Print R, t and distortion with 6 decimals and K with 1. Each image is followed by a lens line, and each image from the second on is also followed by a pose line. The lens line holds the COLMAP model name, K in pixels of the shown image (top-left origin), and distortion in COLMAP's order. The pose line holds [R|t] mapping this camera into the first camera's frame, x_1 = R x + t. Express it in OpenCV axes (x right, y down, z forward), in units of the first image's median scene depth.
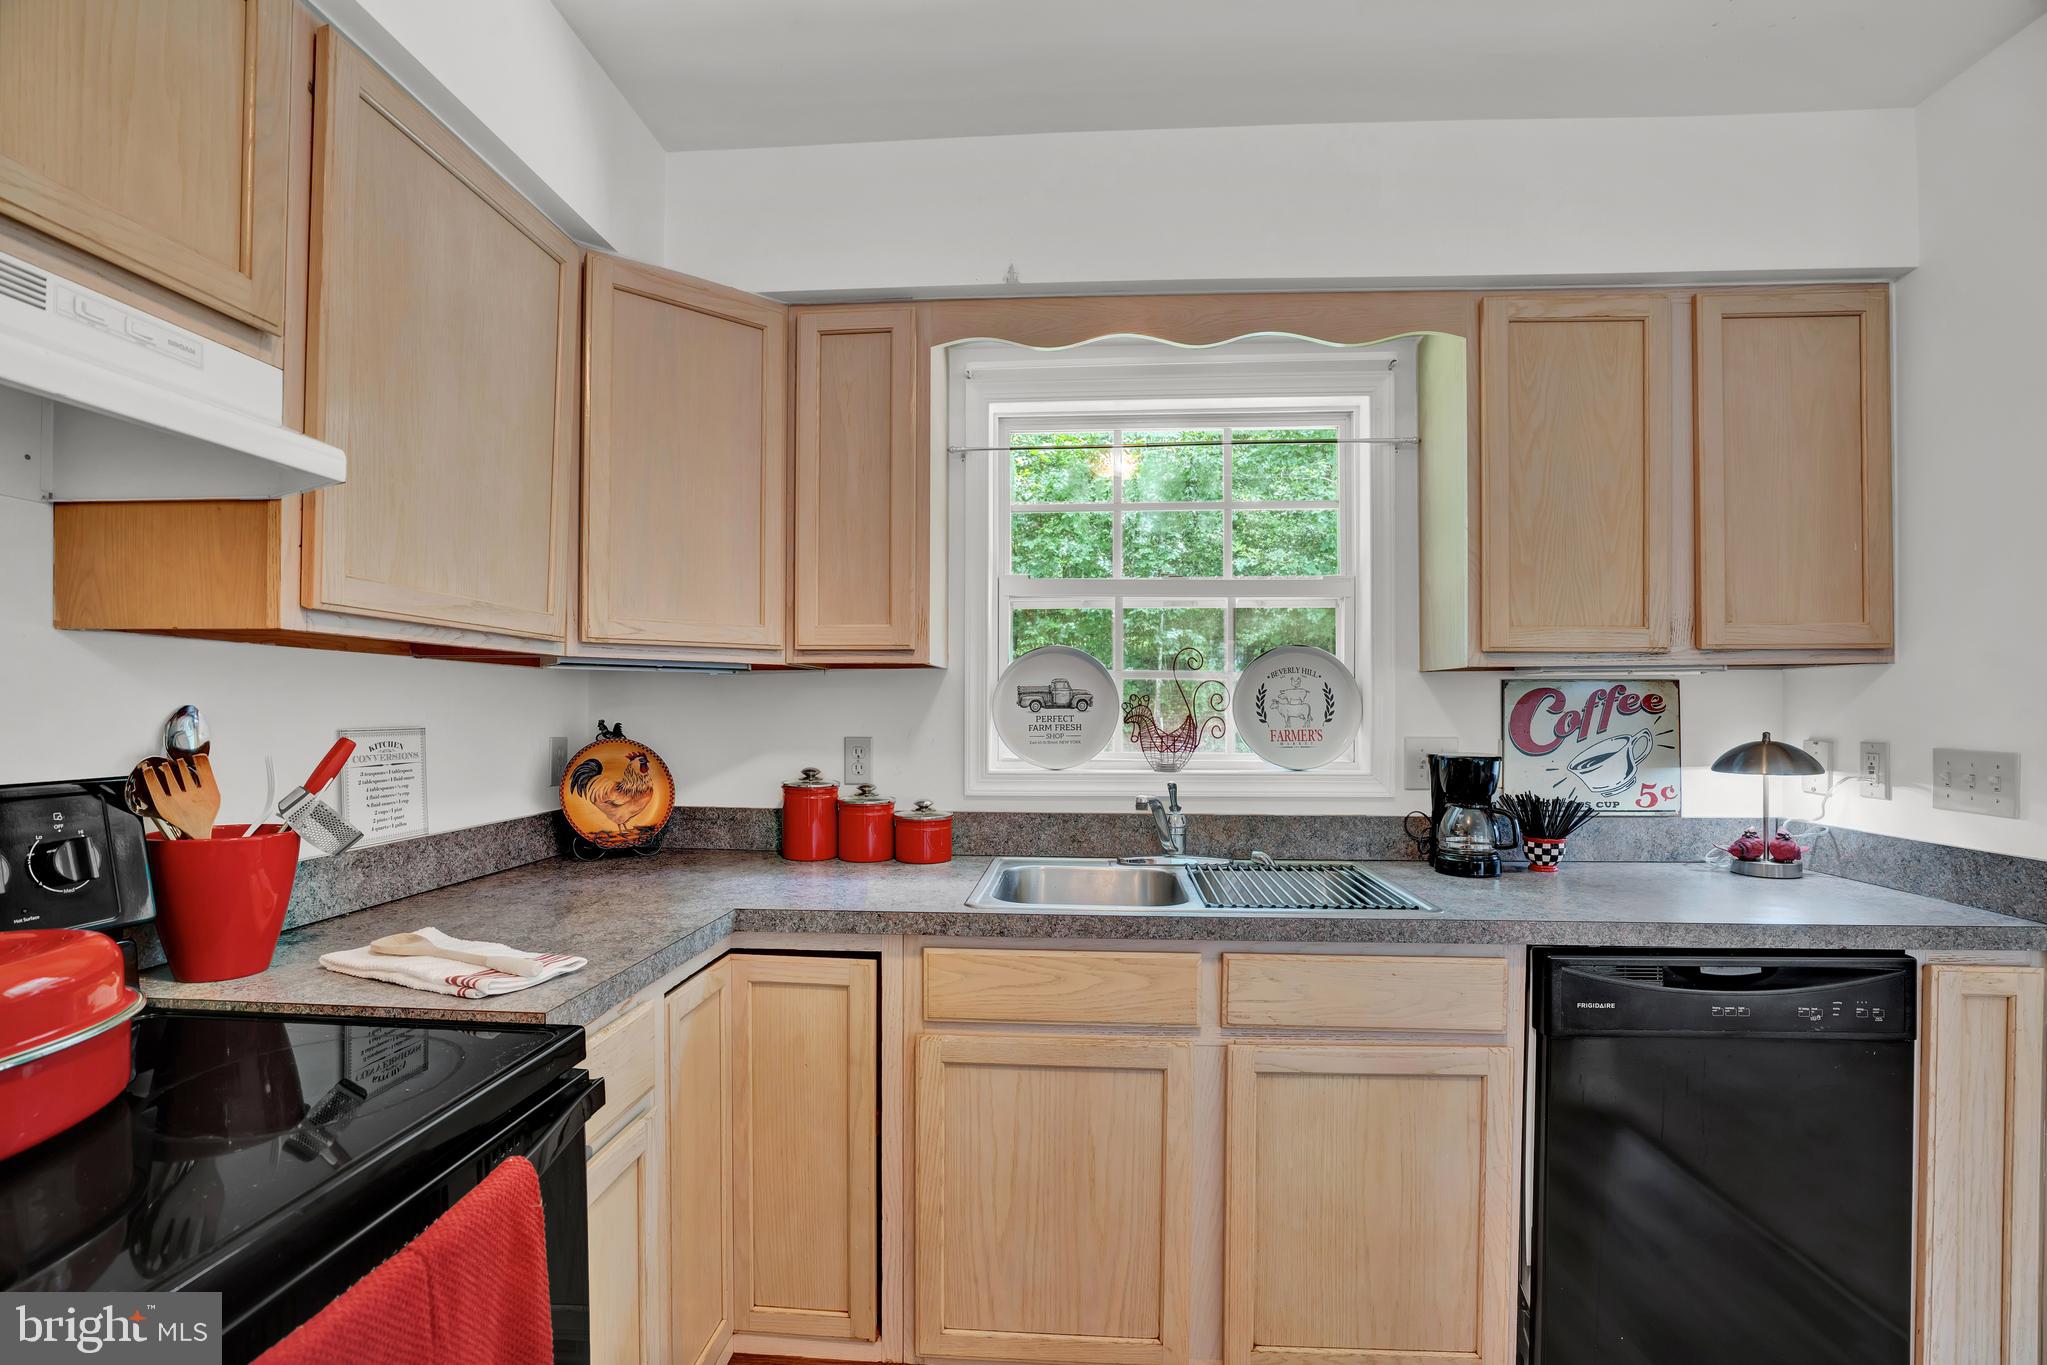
lens RADIAL K [[951.5, 0, 1029.5], [0, 951.5, 712.1], [0, 0, 1]] dist [-0.047379, 0.015962]
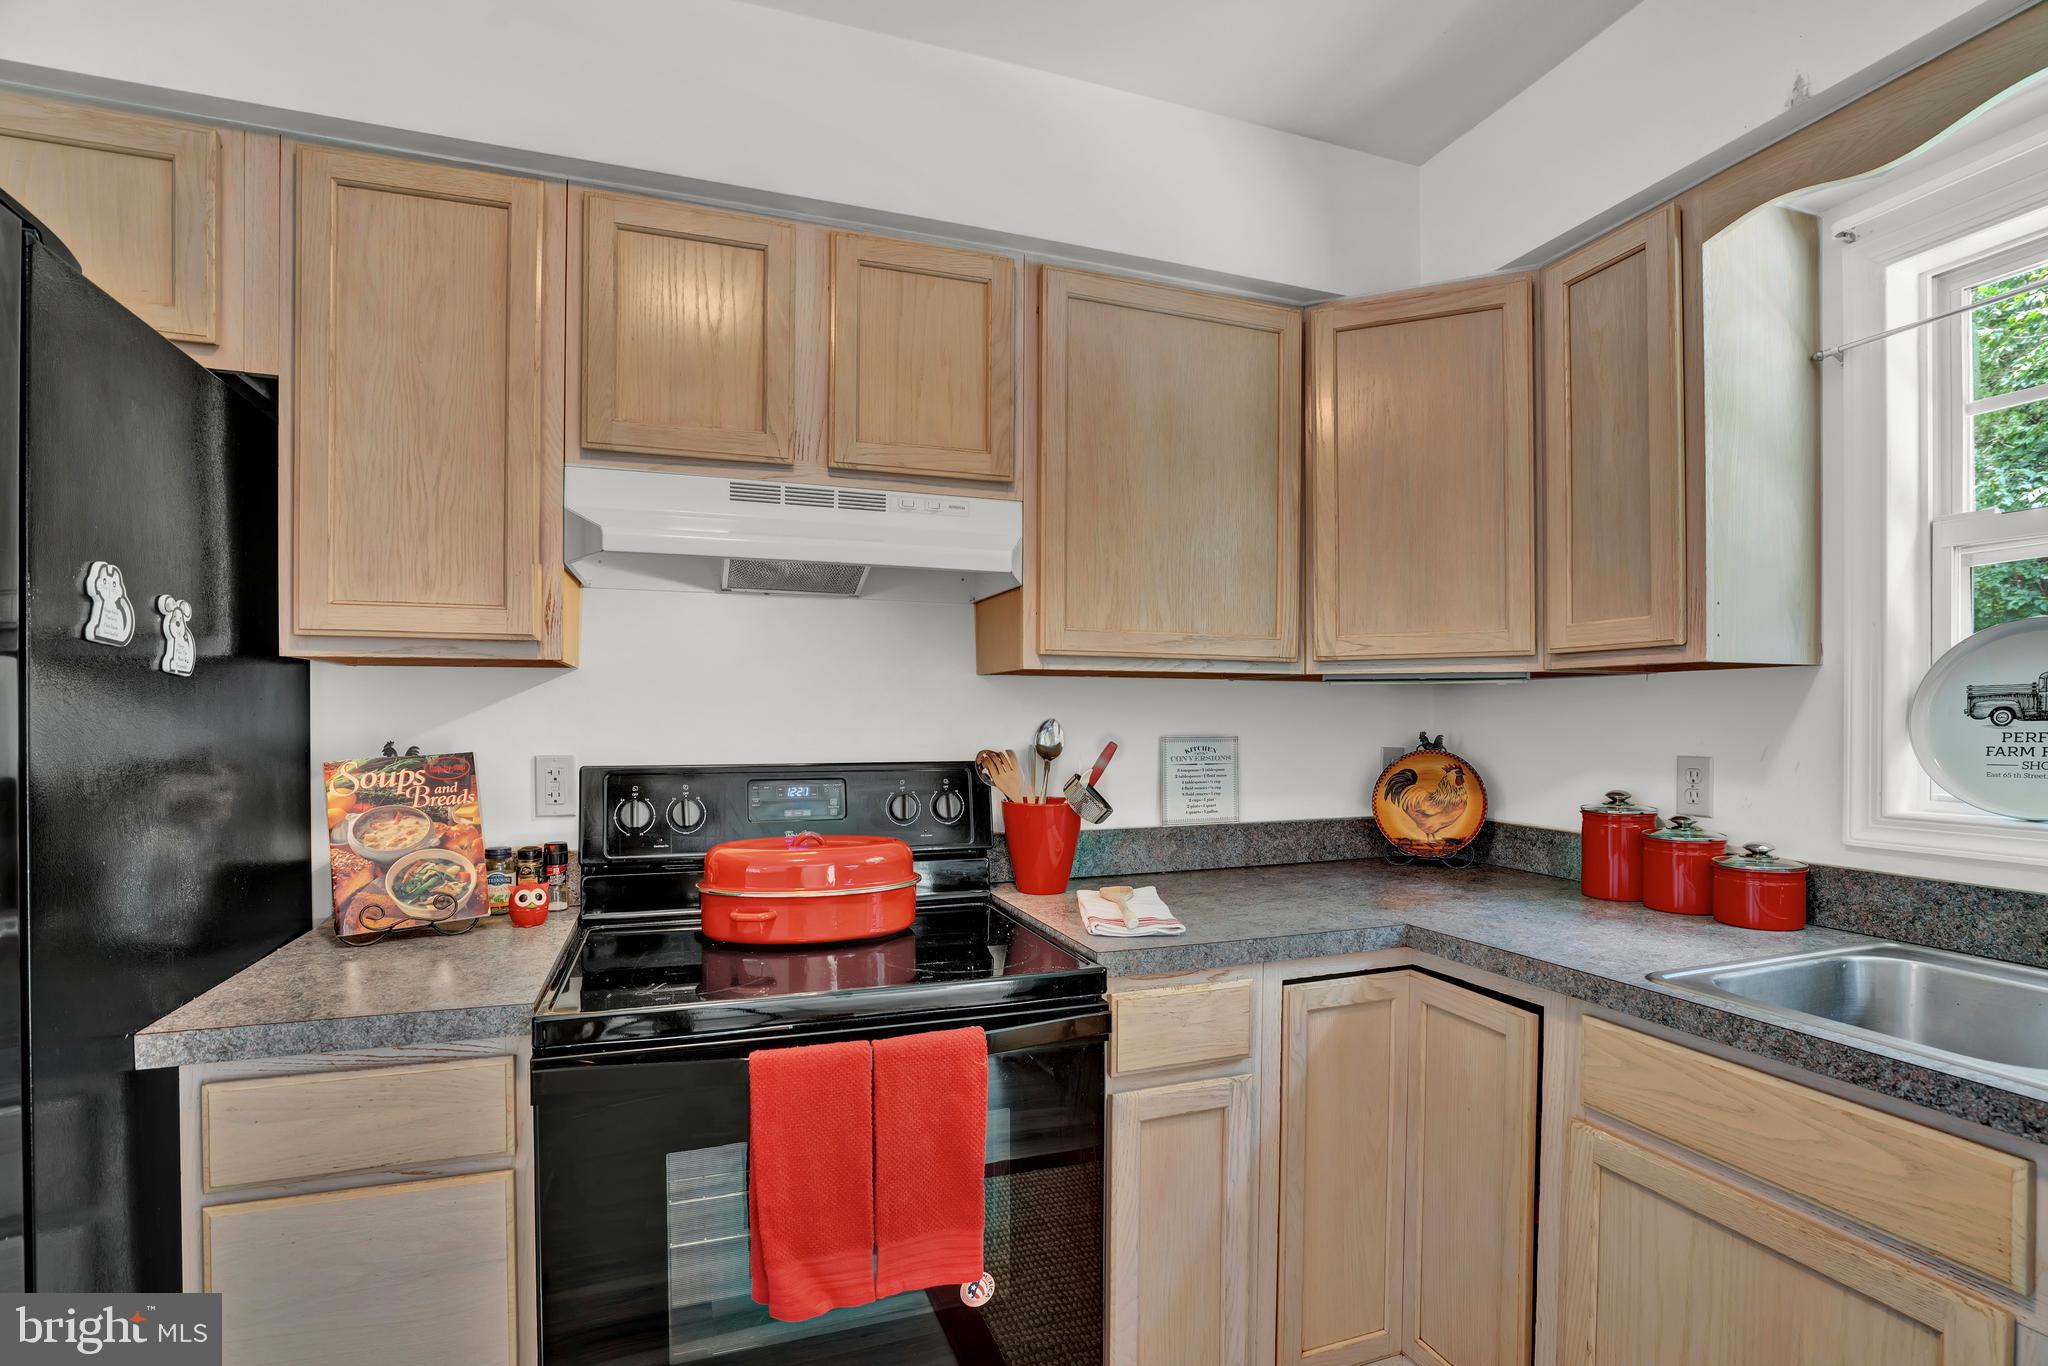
lens RADIAL K [[951.9, 0, 1025.6], [0, 951.9, 728.0], [0, 0, 1]] dist [-0.047379, 0.015962]
pose [[0.402452, 0.004368, -0.915431, 0.359016], [-0.002710, 0.999990, 0.003580, 0.001425], [0.915437, 0.001040, 0.402459, 0.203607]]
